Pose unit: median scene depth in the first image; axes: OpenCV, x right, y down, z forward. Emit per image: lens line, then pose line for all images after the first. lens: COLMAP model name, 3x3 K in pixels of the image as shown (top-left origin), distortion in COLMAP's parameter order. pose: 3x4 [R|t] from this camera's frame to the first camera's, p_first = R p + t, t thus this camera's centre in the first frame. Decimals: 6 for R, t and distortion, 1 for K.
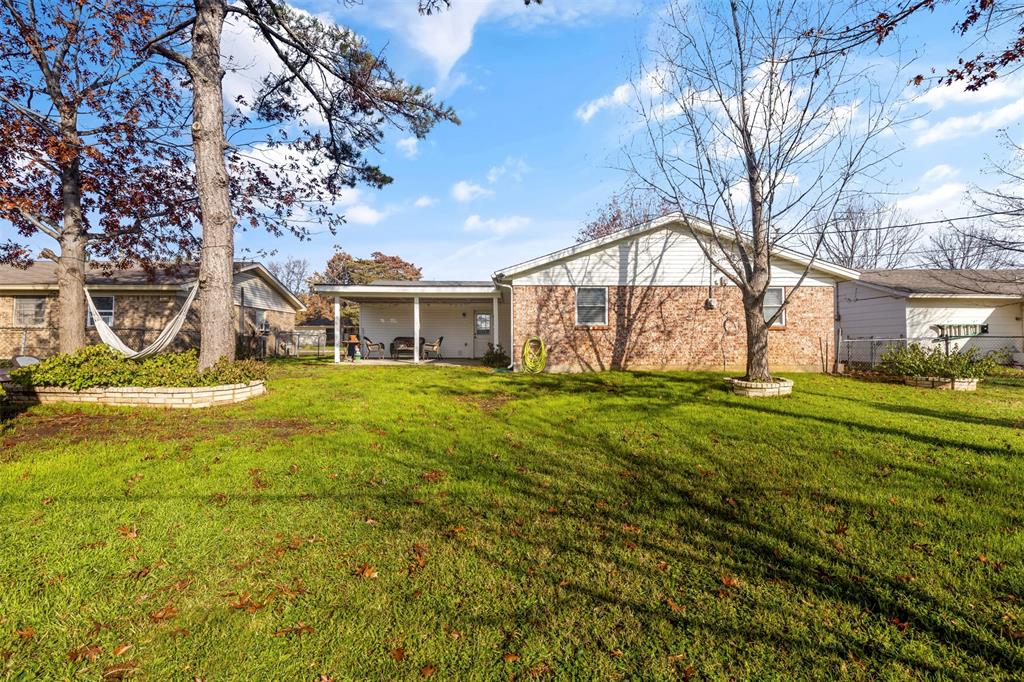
lens RADIAL K [[460.3, 0, 512.1], [0, 460.3, 335.3], [0, 0, 1]] dist [-0.001310, -0.001021]
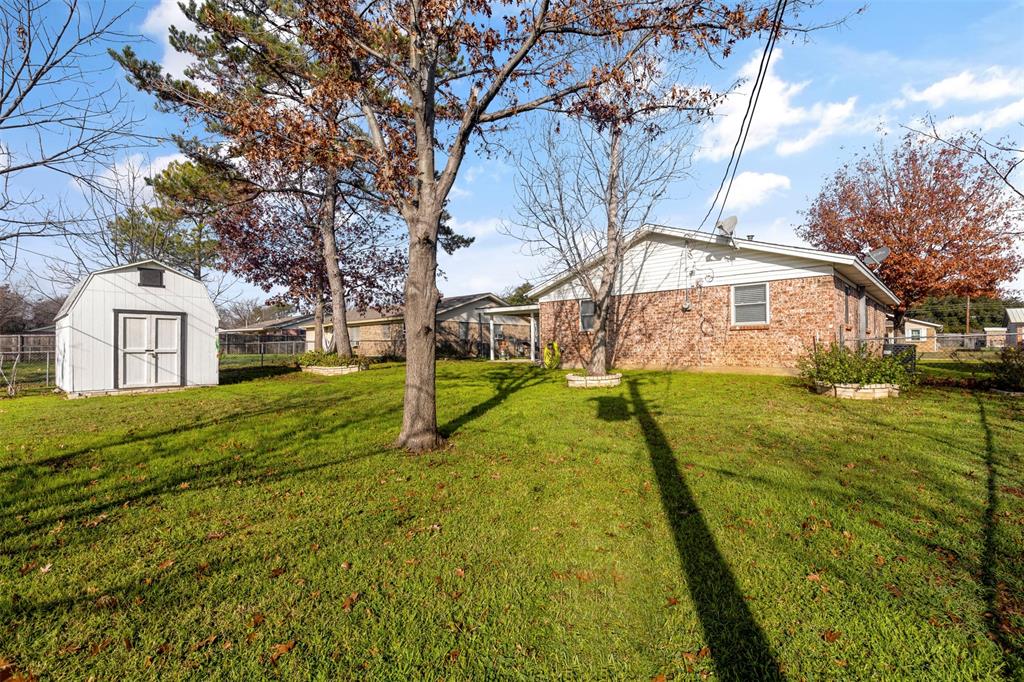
lens RADIAL K [[460.3, 0, 509.1], [0, 460.3, 340.6], [0, 0, 1]] dist [-0.001310, -0.001021]
pose [[0.718543, -0.017296, -0.695268, 0.859620], [0.021851, 0.999759, -0.002289, 0.002403], [0.695140, -0.013548, 0.718747, -0.016478]]
